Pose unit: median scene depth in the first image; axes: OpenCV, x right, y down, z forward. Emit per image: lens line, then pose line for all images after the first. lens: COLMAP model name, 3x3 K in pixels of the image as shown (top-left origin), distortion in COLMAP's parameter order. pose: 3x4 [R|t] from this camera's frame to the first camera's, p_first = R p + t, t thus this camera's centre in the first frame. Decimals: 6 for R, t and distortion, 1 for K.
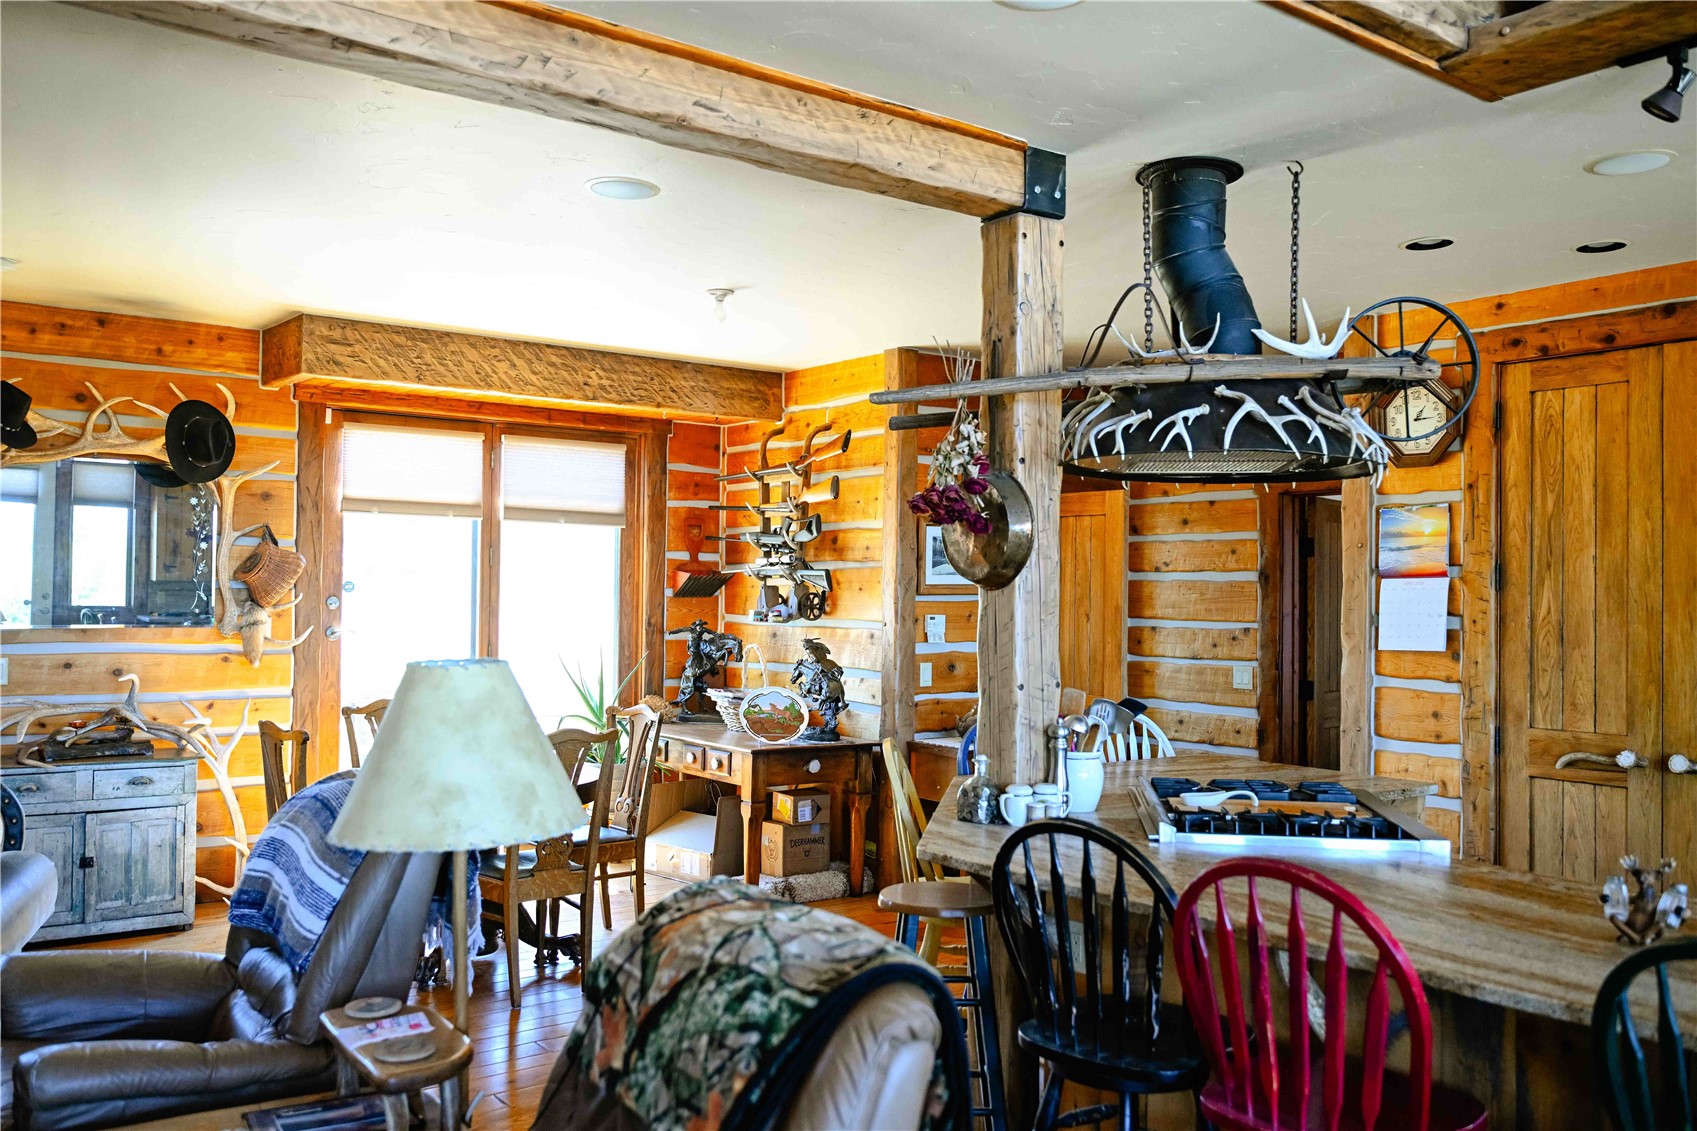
lens RADIAL K [[1406.9, 0, 857.3], [0, 1406.9, 574.4], [0, 0, 1]] dist [0.006250, -0.009294]
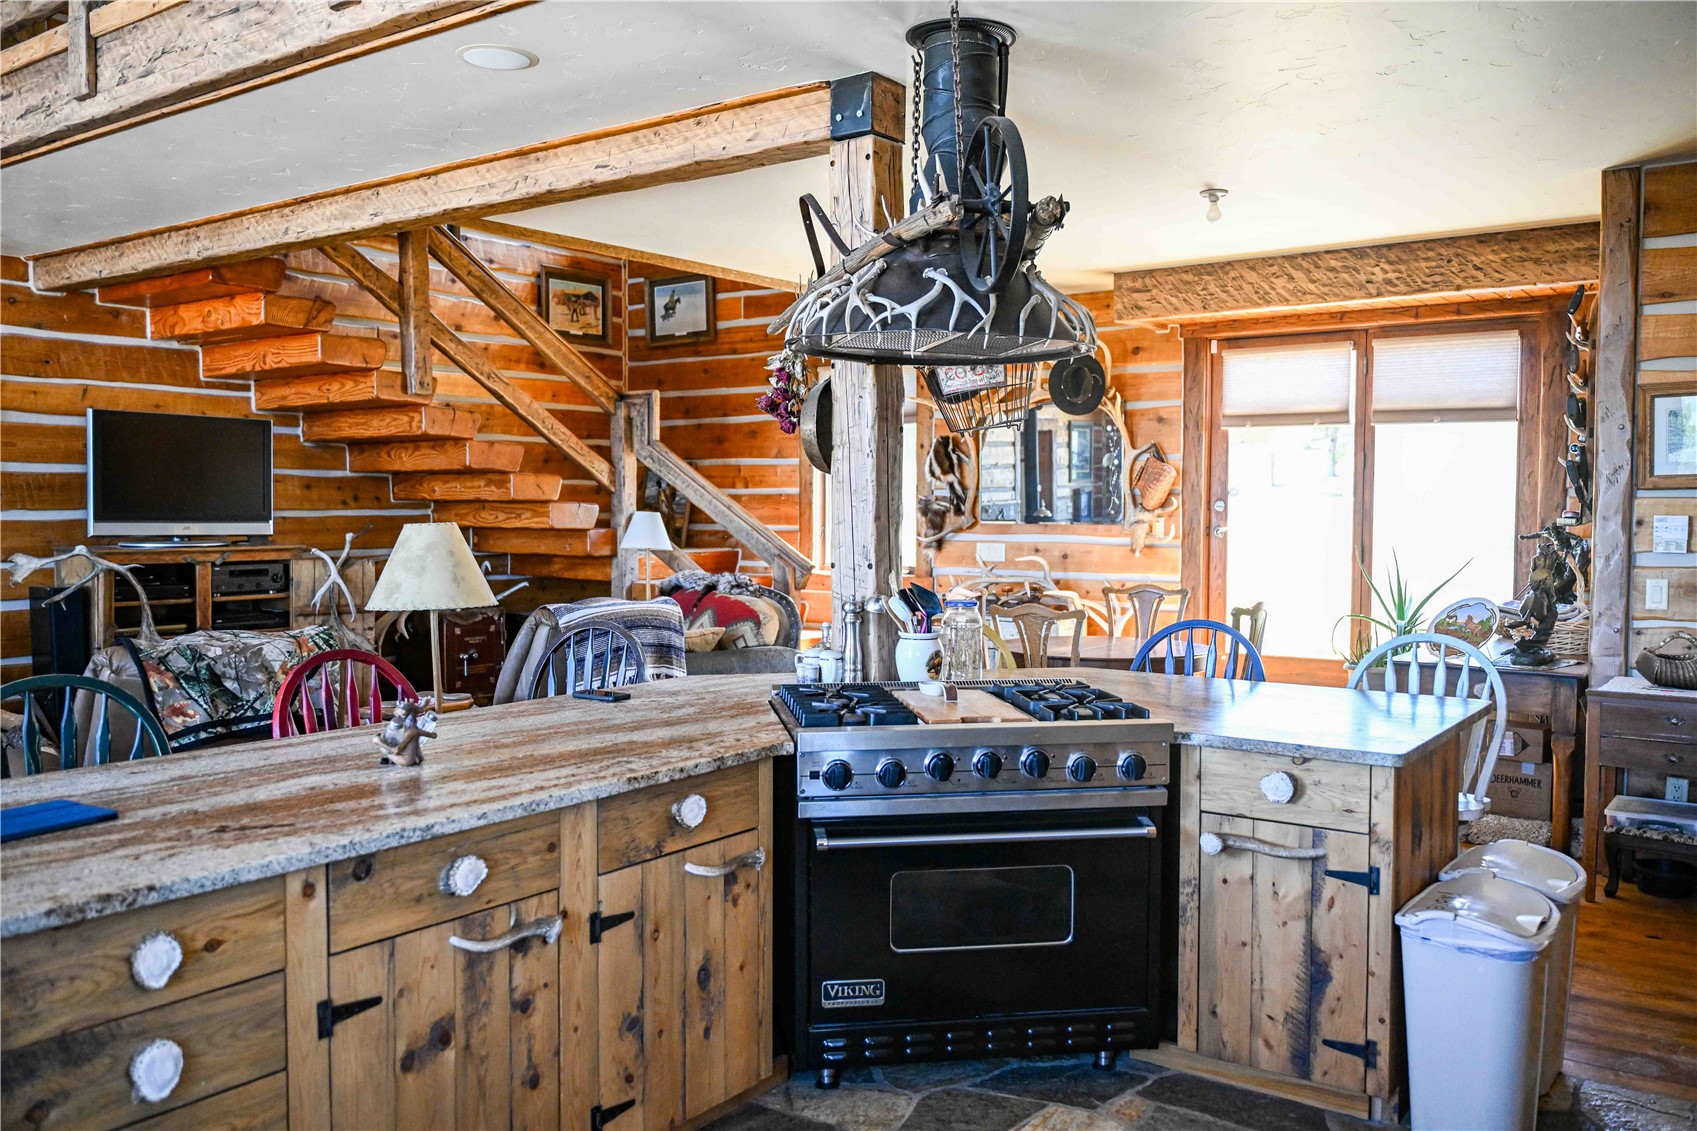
lens RADIAL K [[1406.9, 0, 871.9], [0, 1406.9, 568.1], [0, 0, 1]] dist [0.006250, -0.009294]
pose [[0.289055, 0.032578, -0.956758, 0.721083], [0.016510, 0.999103, 0.039008, 0.022891], [0.957170, -0.027071, 0.288258, 0.414968]]
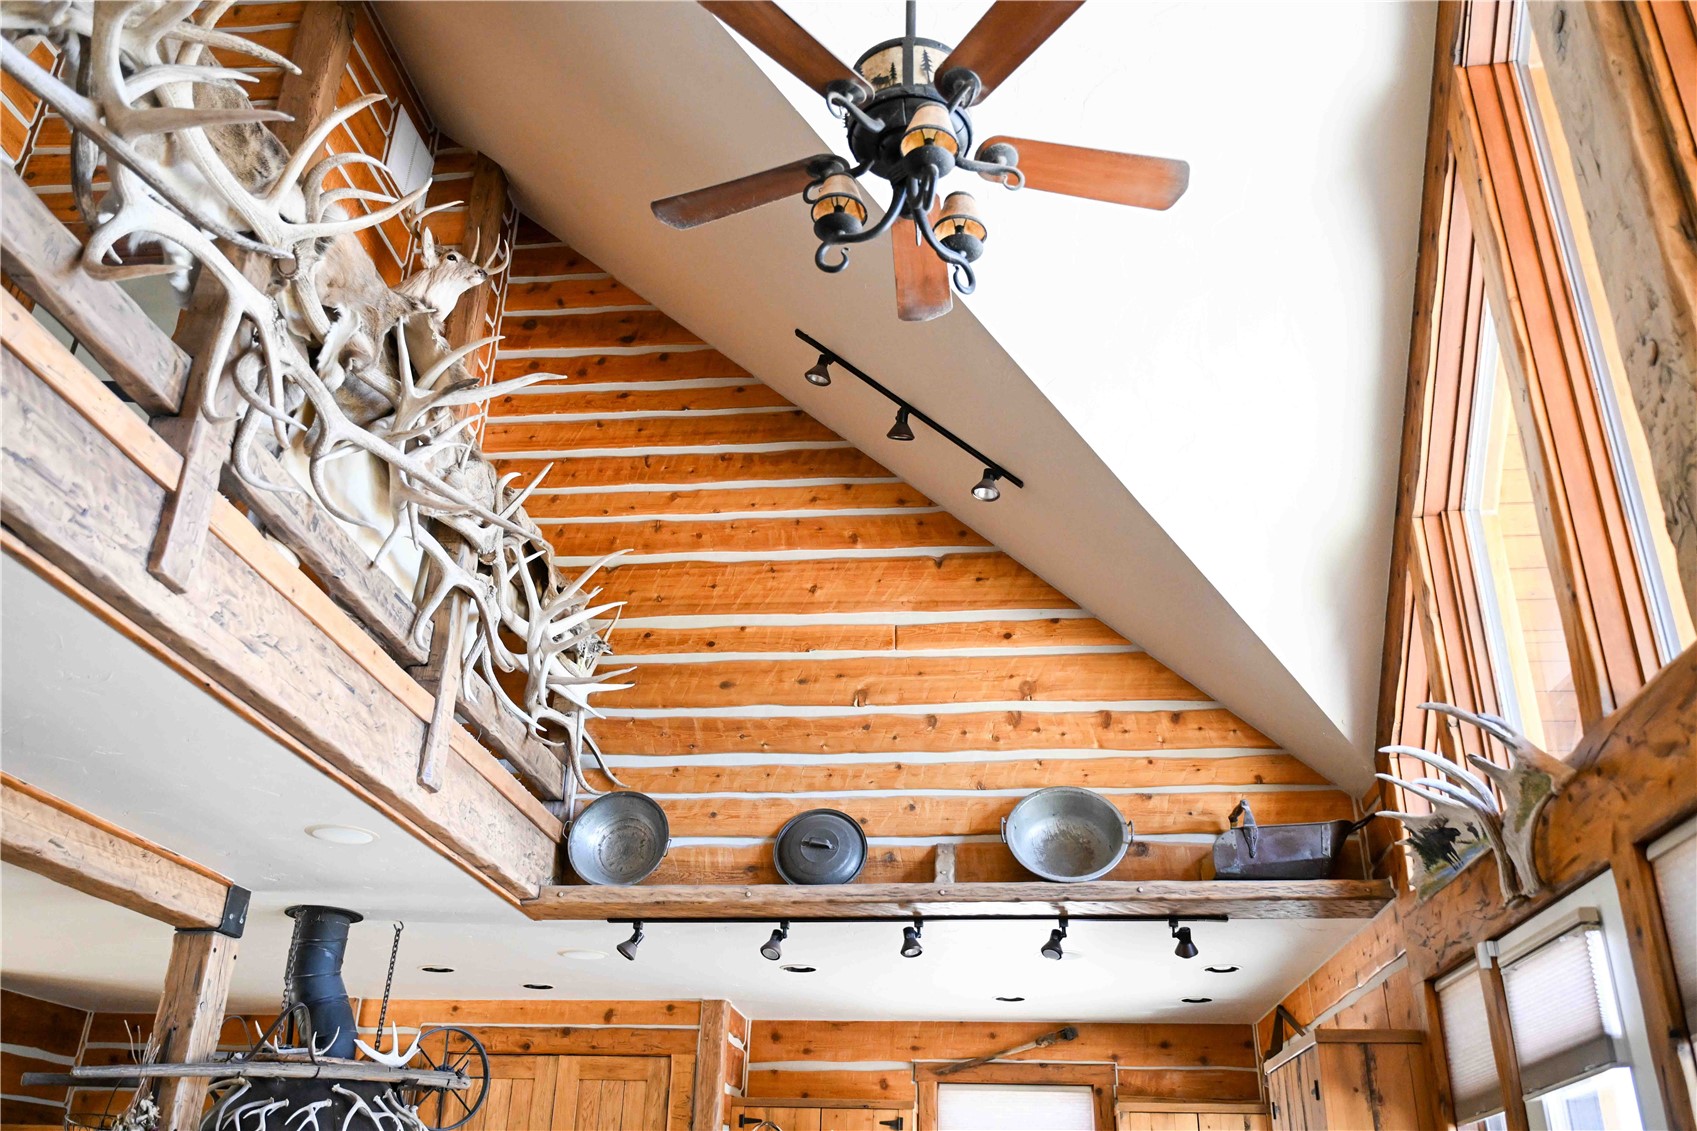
lens RADIAL K [[1406.9, 0, 850.5], [0, 1406.9, 551.9], [0, 0, 1]] dist [0.006250, -0.009294]
pose [[0.686553, 0.326521, 0.649638, -0.273743], [-0.029061, 0.905098, -0.424208, -0.019373], [-0.726499, 0.272362, 0.630887, -0.231268]]
